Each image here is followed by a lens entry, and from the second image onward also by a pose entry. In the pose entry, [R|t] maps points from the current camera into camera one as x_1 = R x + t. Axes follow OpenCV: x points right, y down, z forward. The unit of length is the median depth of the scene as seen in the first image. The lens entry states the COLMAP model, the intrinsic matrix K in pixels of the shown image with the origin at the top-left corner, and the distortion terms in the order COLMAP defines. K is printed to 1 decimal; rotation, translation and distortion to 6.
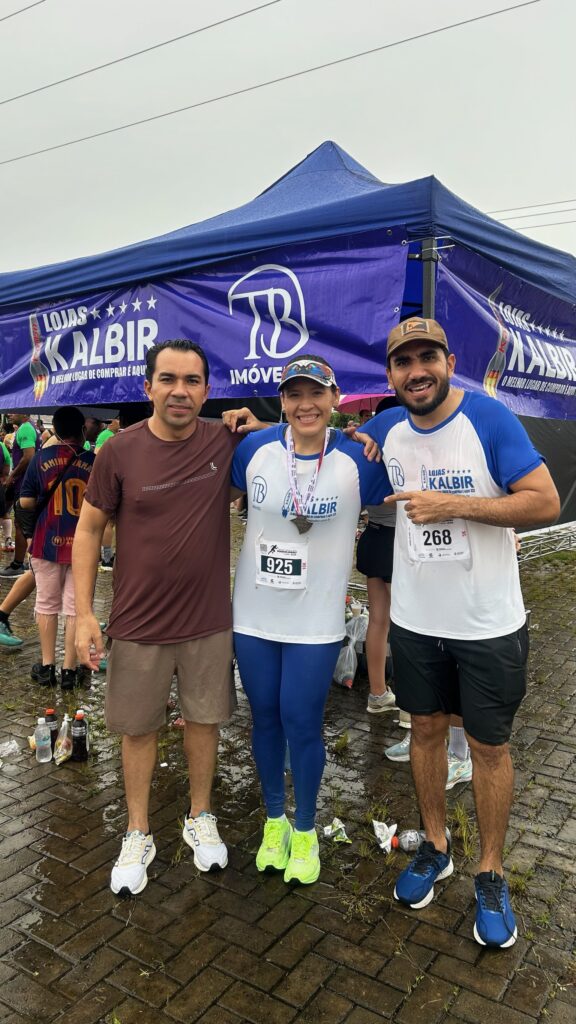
lens RADIAL K [[763.6, 0, 275.2], [0, 763.6, 515.5], [0, 0, 1]] dist [0.035551, -0.043035]
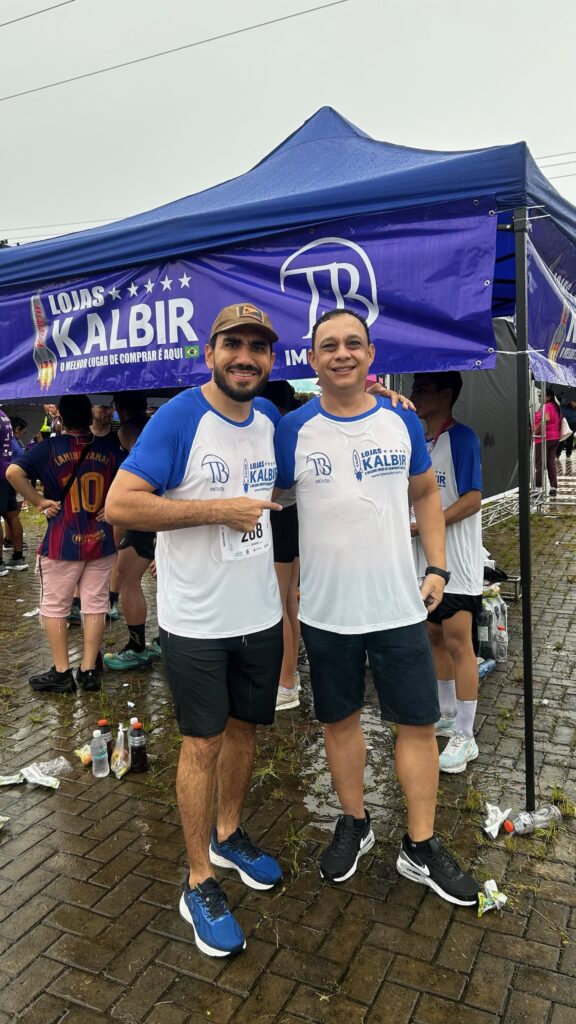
lens RADIAL K [[760.4, 0, 275.3], [0, 760.4, 512.5], [0, 0, 1]] dist [0.039114, -0.069212]
pose [[0.991019, -0.057540, 0.120709, -0.185515], [0.053855, 0.997984, 0.033569, -0.020953], [-0.122397, -0.026767, 0.992120, 0.055449]]
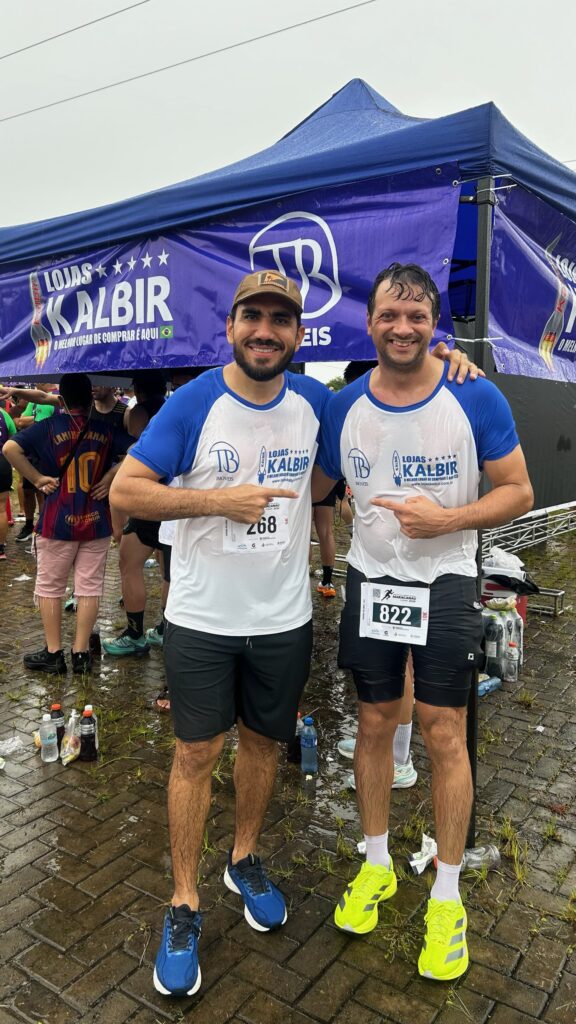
lens RADIAL K [[765.5, 0, 276.2], [0, 765.5, 515.4], [0, 0, 1]] dist [0.013861, -0.004870]
pose [[0.999935, 0.001124, -0.011380, -0.018193], [-0.000644, 0.999116, 0.042029, -0.013907], [0.011417, -0.042019, 0.999052, 0.091839]]
